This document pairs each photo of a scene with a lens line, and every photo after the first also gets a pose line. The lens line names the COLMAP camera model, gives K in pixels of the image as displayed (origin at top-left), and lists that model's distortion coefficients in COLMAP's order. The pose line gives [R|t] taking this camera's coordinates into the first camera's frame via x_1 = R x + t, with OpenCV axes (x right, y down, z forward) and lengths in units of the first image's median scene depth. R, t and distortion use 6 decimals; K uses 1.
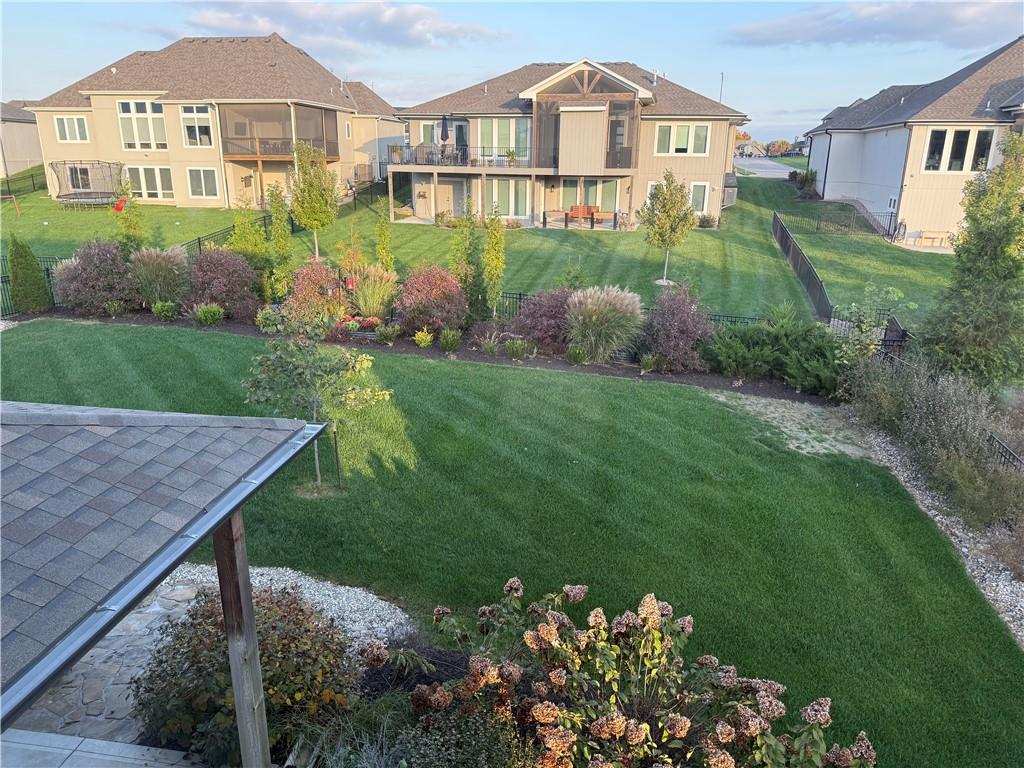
lens RADIAL K [[714.2, 0, 511.9], [0, 714.2, 390.7], [0, 0, 1]] dist [0.078801, -0.102550]
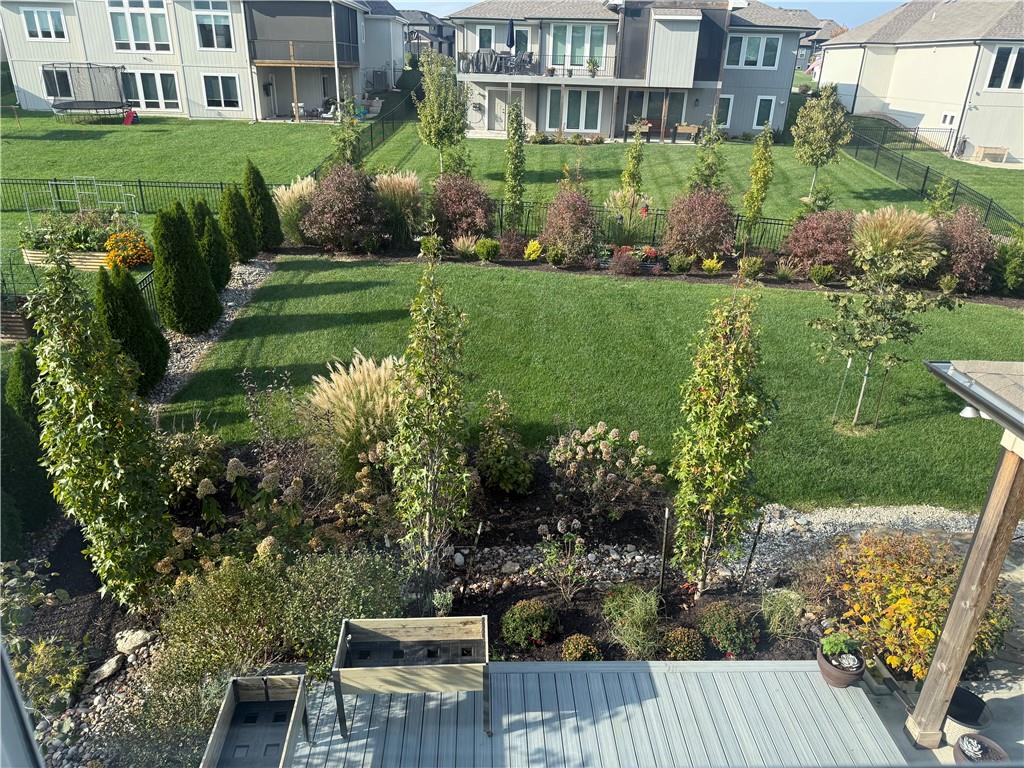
lens RADIAL K [[721.4, 0, 512.0], [0, 721.4, 384.0], [0, 0, 1]] dist [0.041431, -0.046199]
pose [[0.985103, -0.055197, 0.162866, -0.238515], [0.037692, 0.993362, 0.108678, -0.013296], [-0.167784, -0.100920, 0.980644, 0.025582]]
